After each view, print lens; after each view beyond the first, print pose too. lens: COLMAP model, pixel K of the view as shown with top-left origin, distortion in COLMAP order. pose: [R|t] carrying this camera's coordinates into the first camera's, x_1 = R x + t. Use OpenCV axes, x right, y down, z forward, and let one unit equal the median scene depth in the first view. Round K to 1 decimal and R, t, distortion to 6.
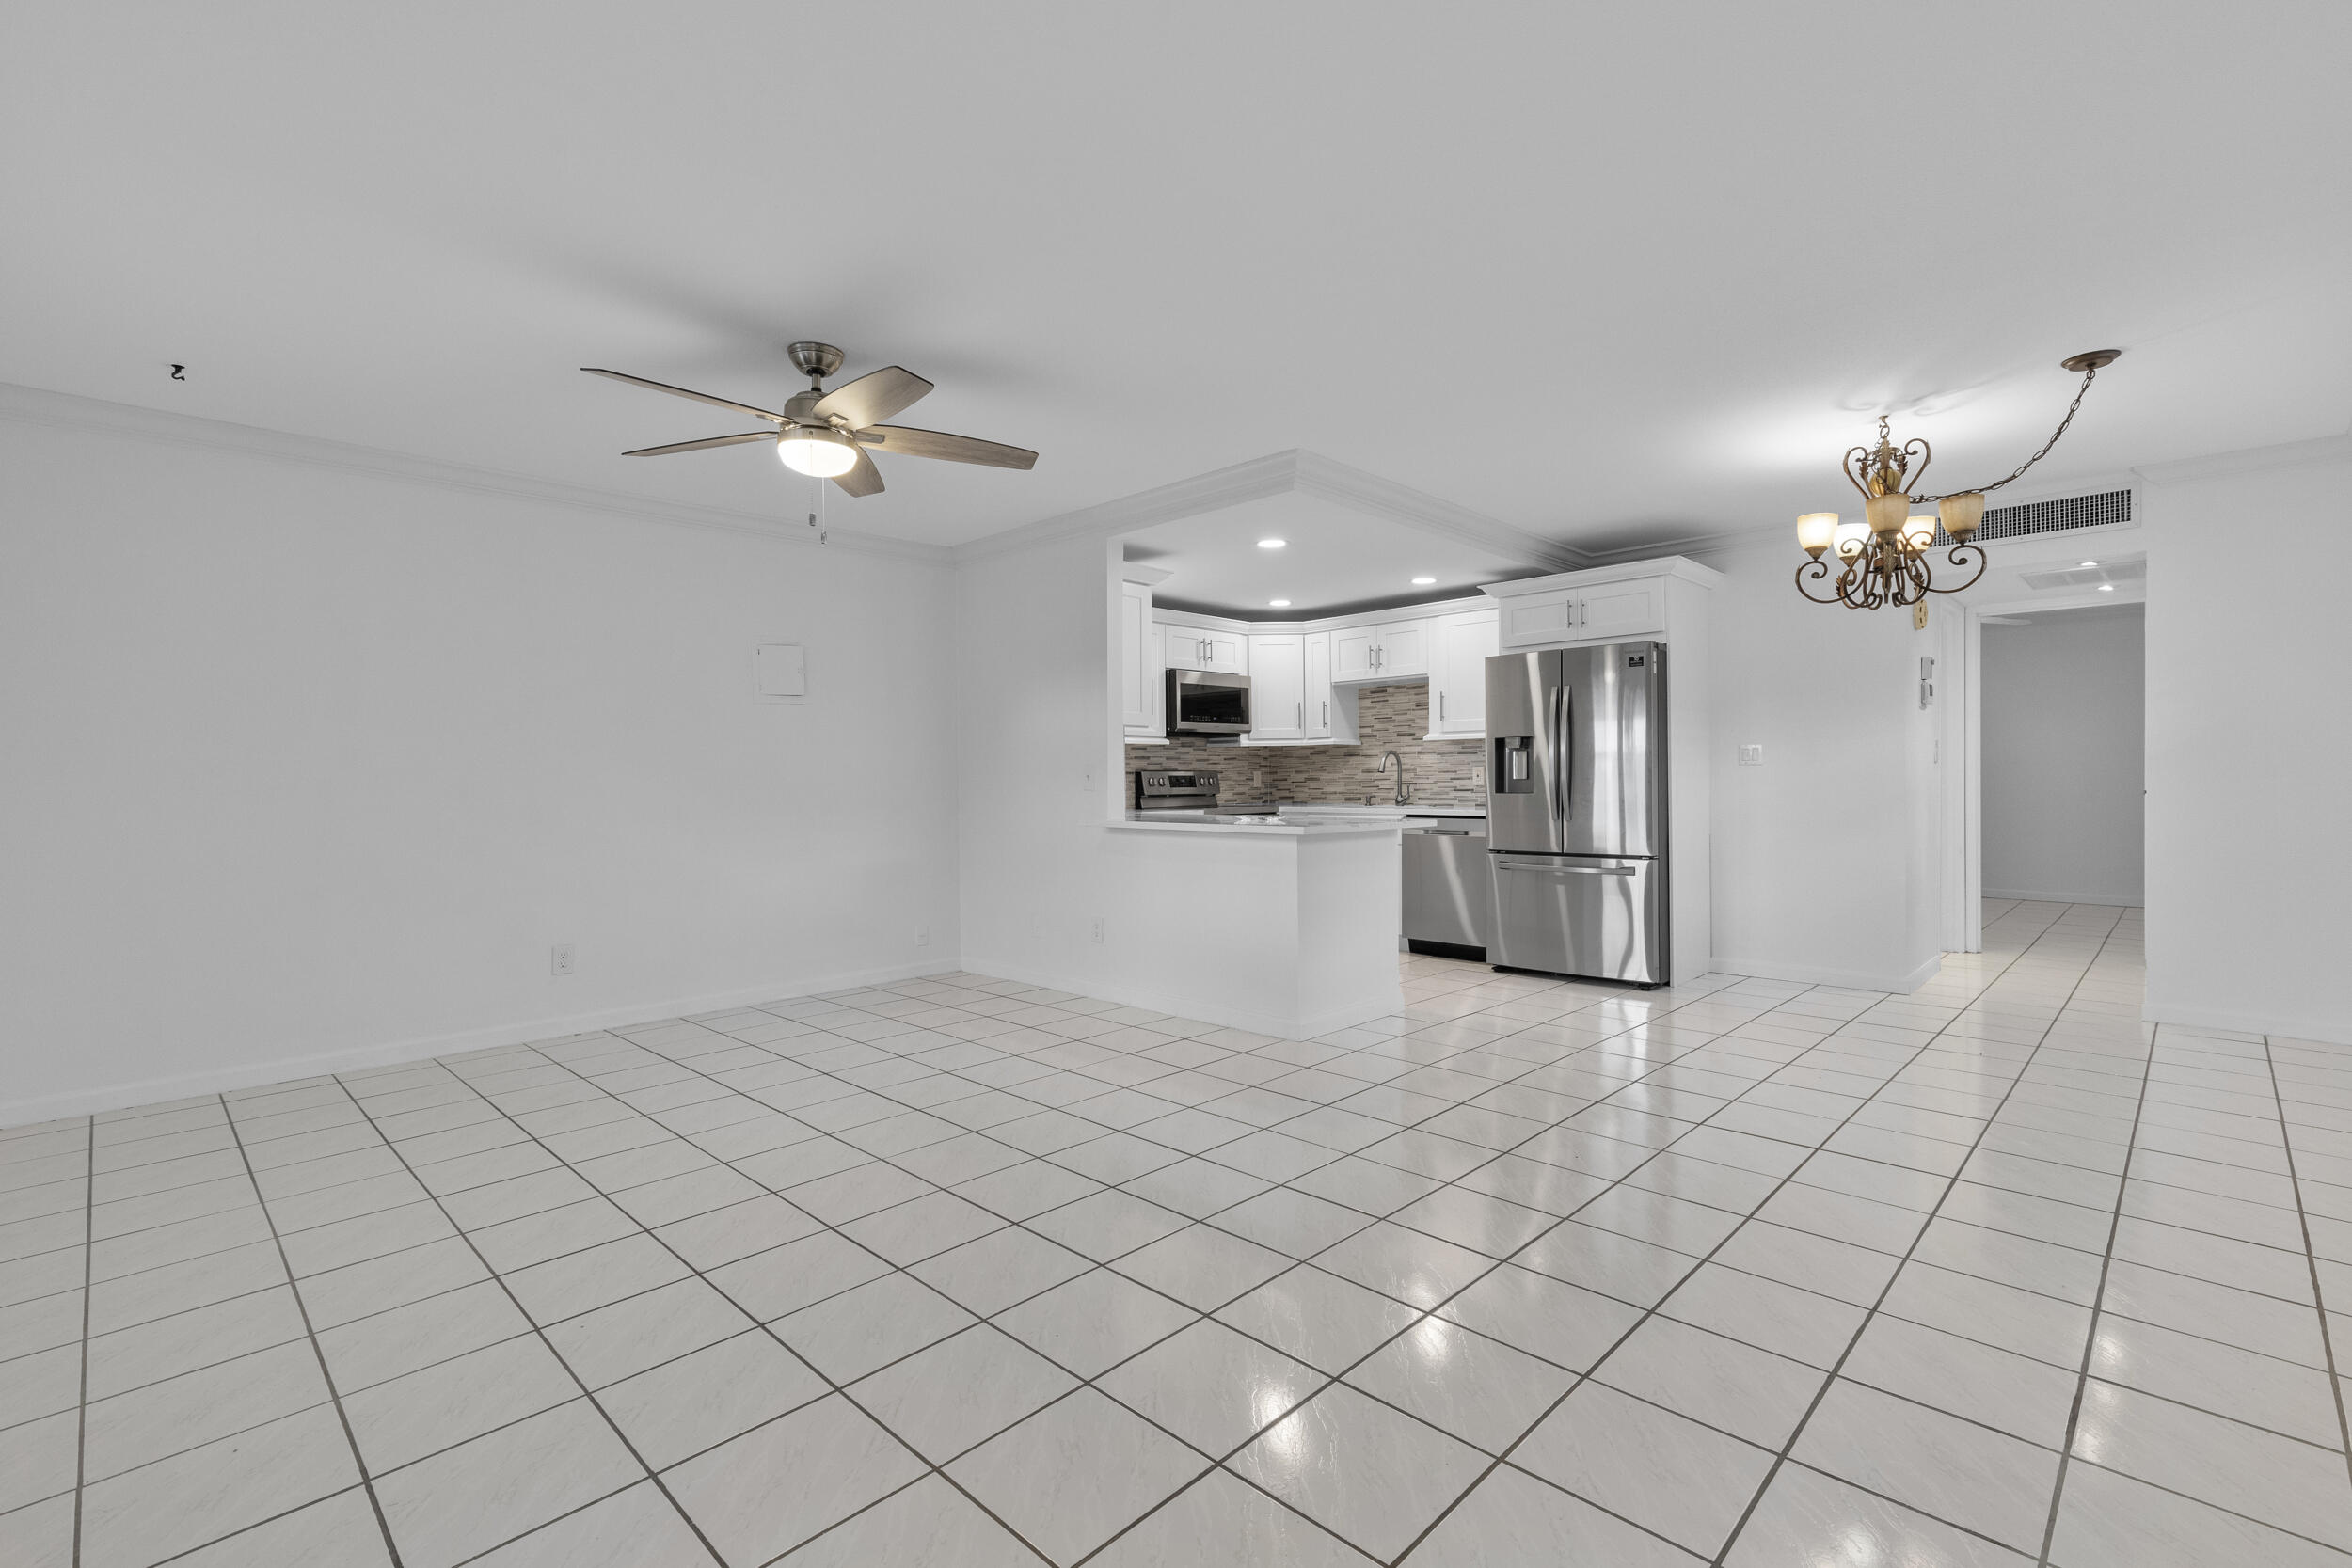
lens RADIAL K [[1049.8, 0, 1163.3], [0, 1049.8, 784.8], [0, 0, 1]] dist [0.002407, -0.000599]
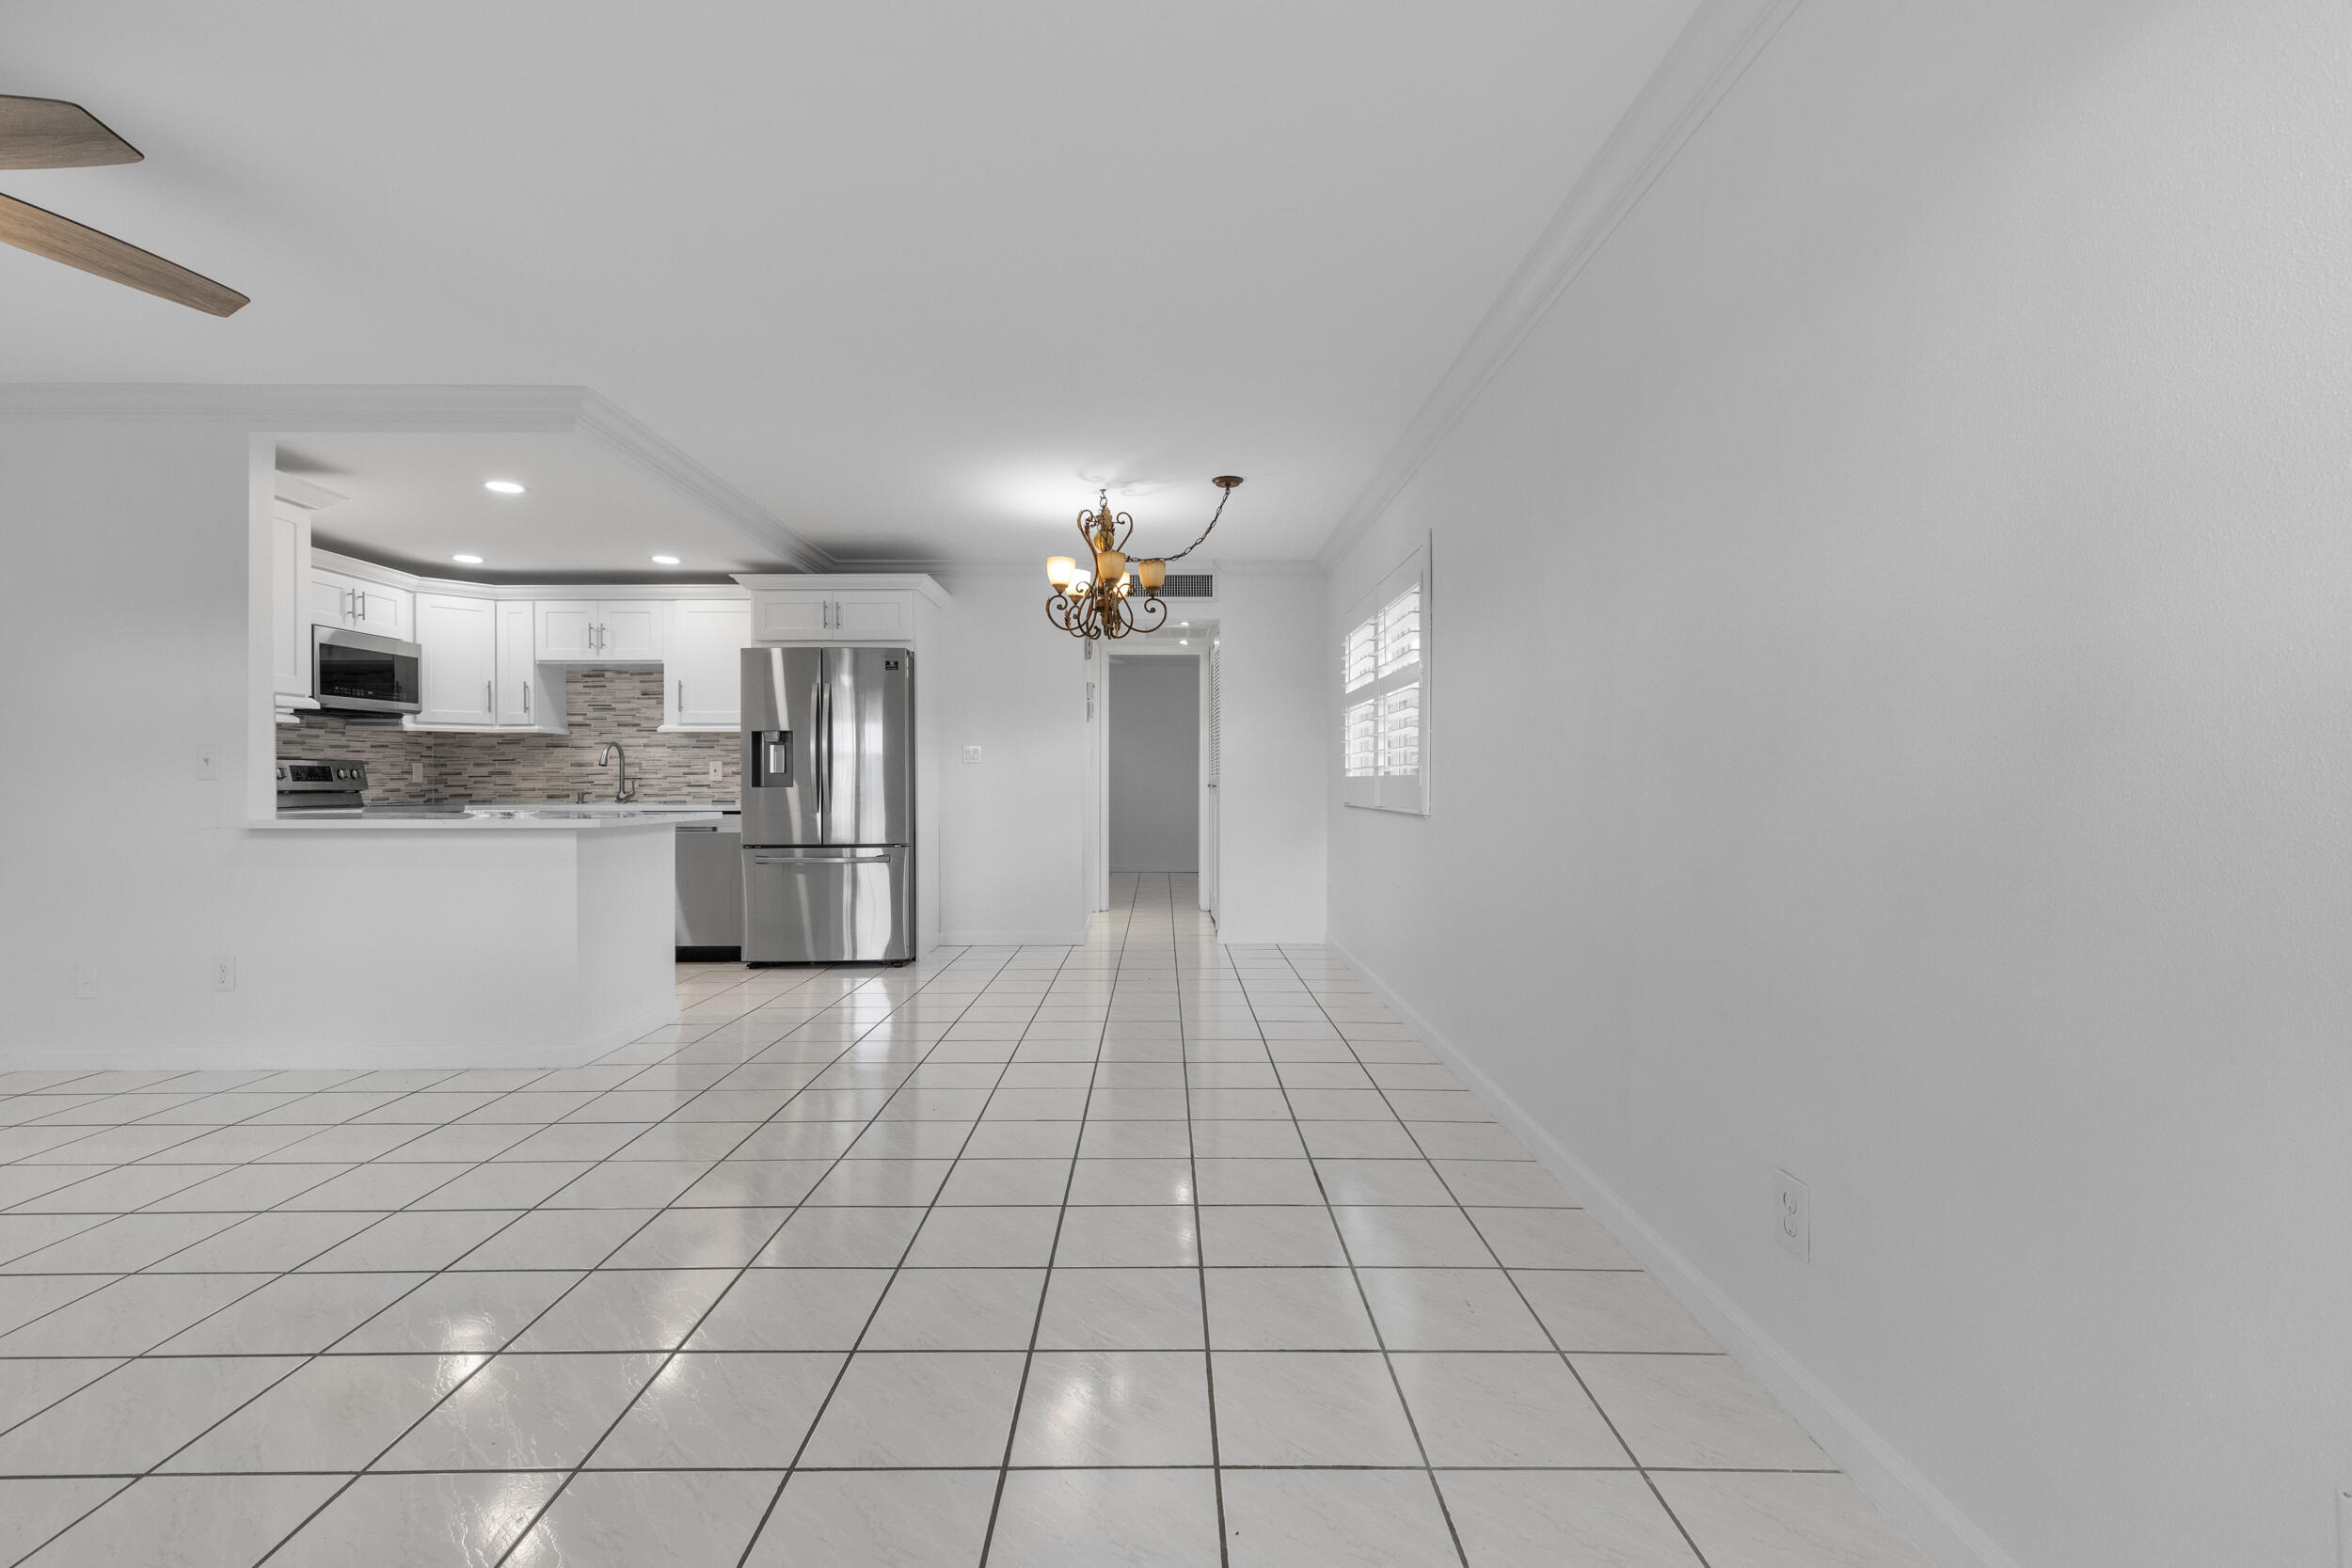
lens RADIAL K [[1049.8, 0, 1176.8], [0, 1049.8, 781.4], [0, 0, 1]] dist [0.002407, -0.000599]
pose [[0.699004, 0.007661, 0.715077, -0.105161], [-0.000988, 0.999952, -0.009748, 0.011402], [-0.715117, 0.006107, 0.698978, 0.026182]]
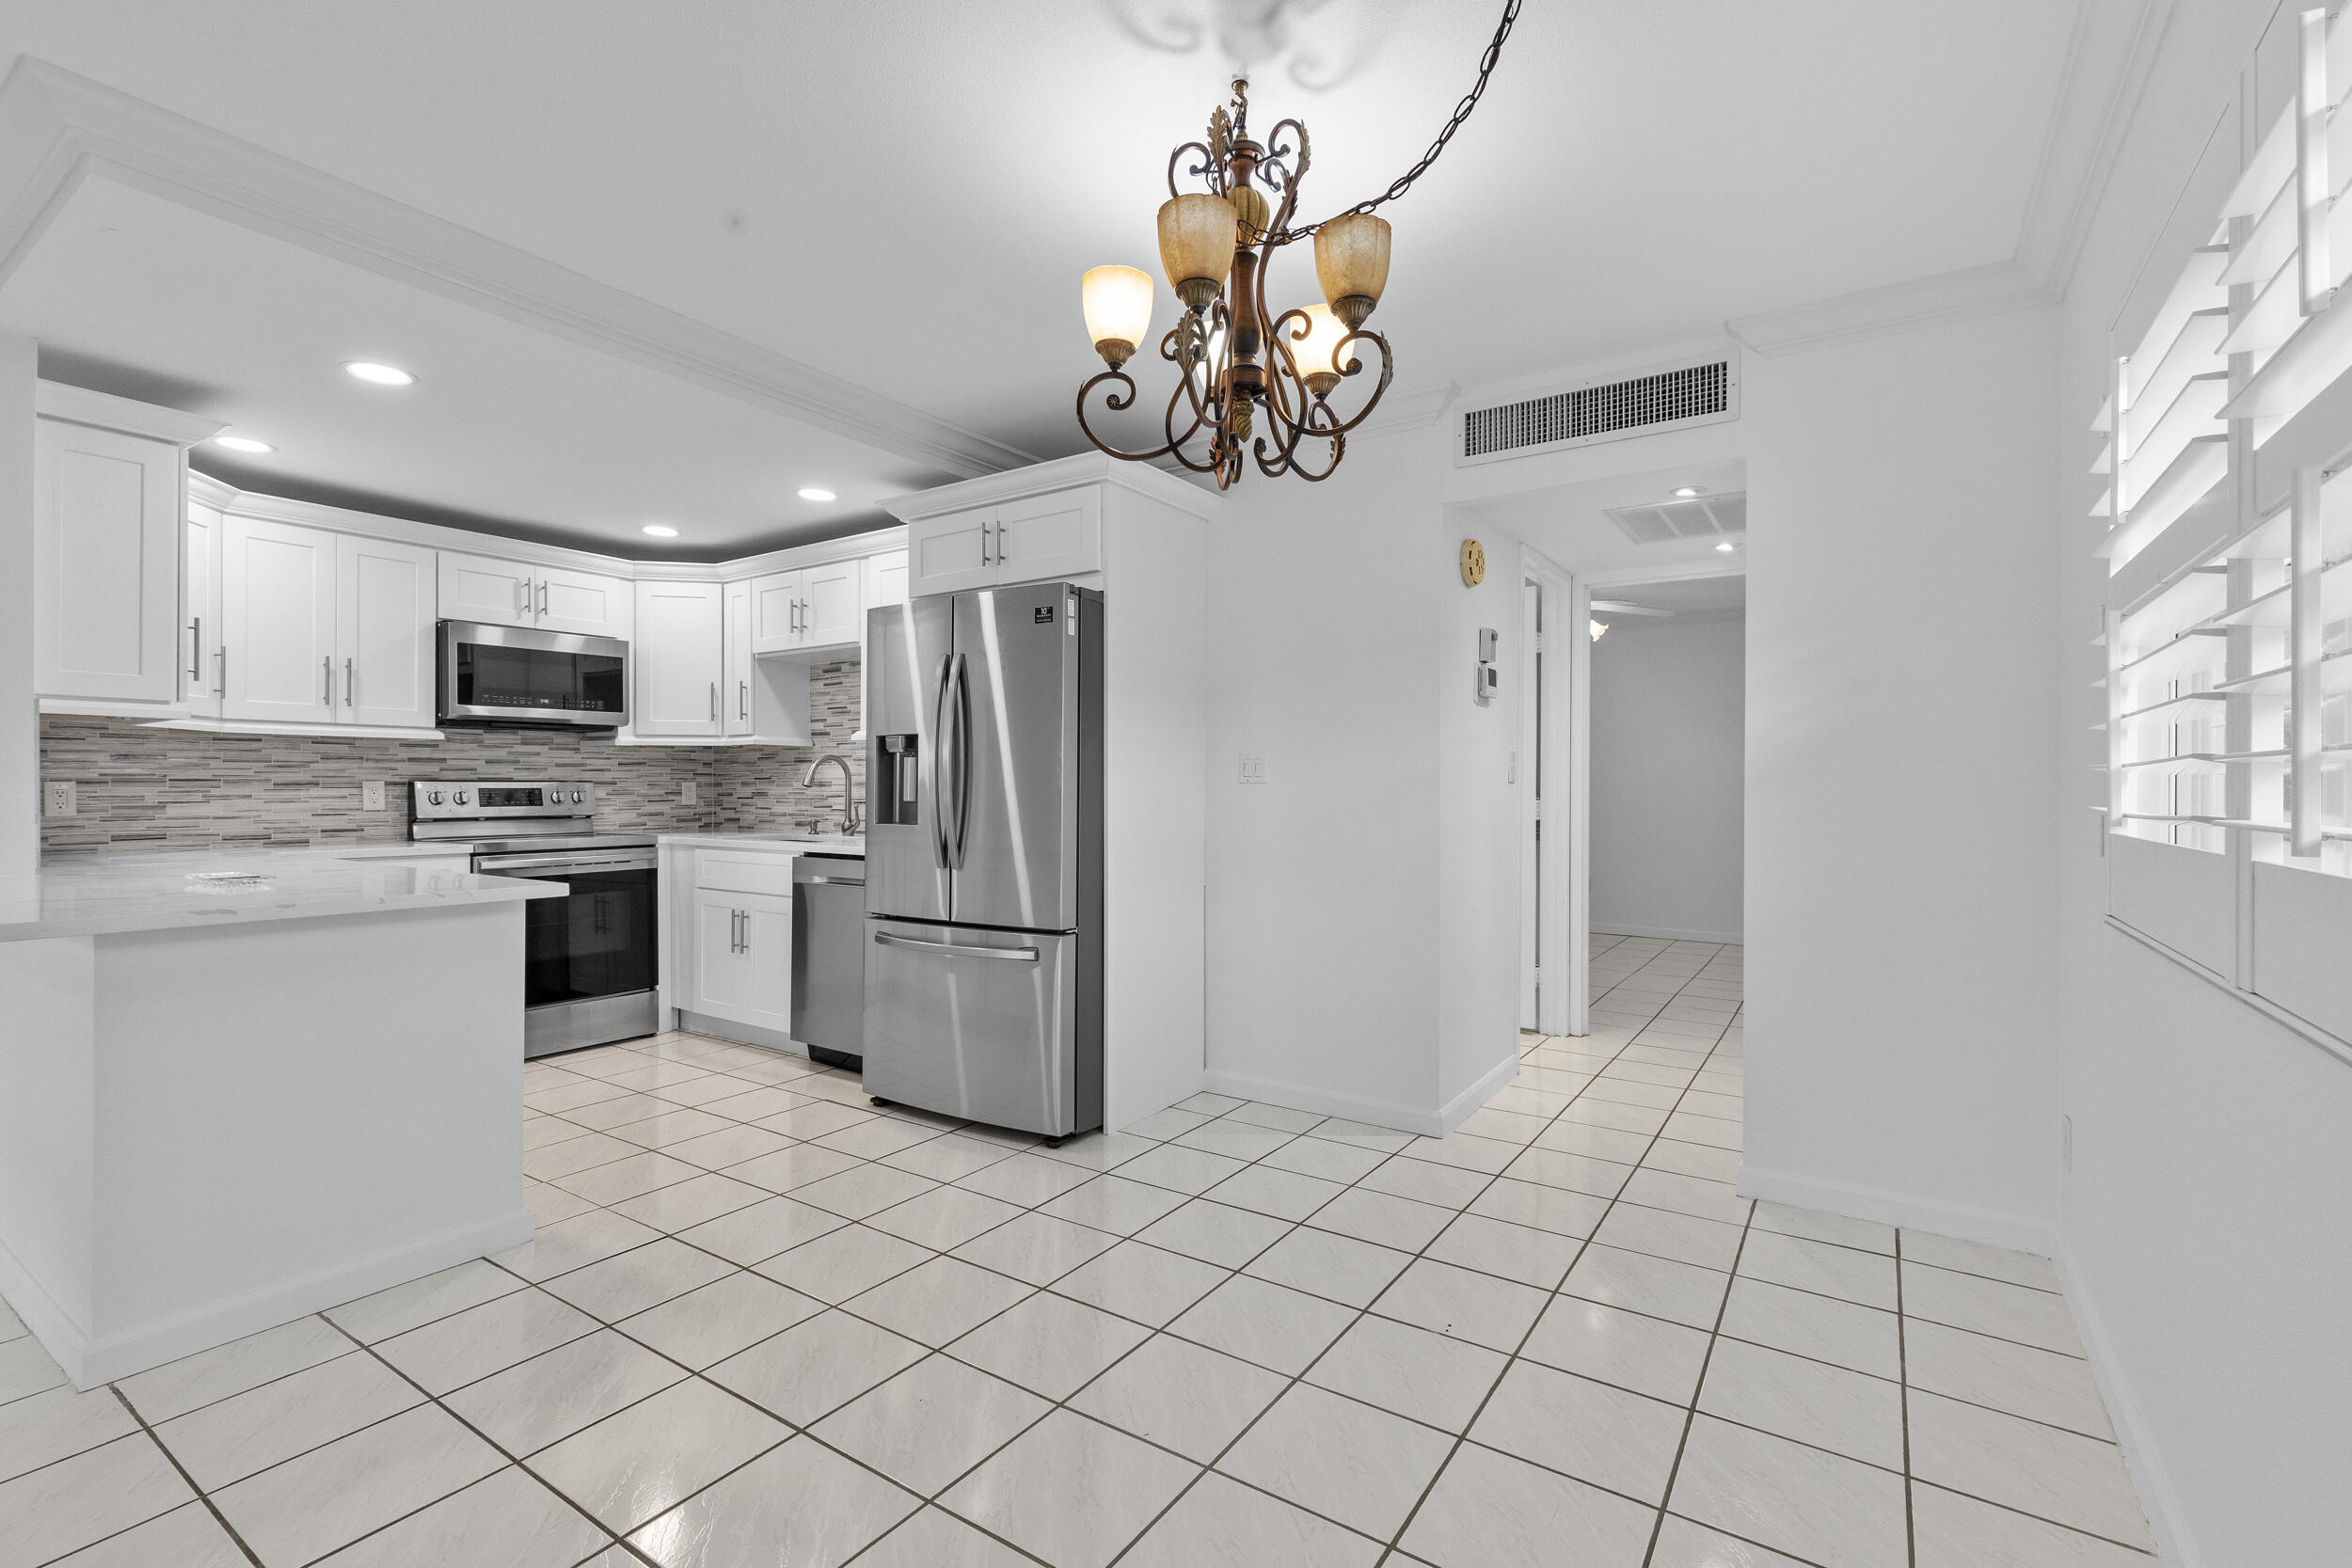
lens RADIAL K [[1049.8, 0, 1165.3], [0, 1049.8, 785.4], [0, 0, 1]] dist [0.002407, -0.000599]
pose [[0.982341, 0.010232, 0.186817, 0.355888], [-0.009284, 0.999939, -0.005948, -0.012361], [-0.186867, 0.004109, 0.982377, 0.332569]]
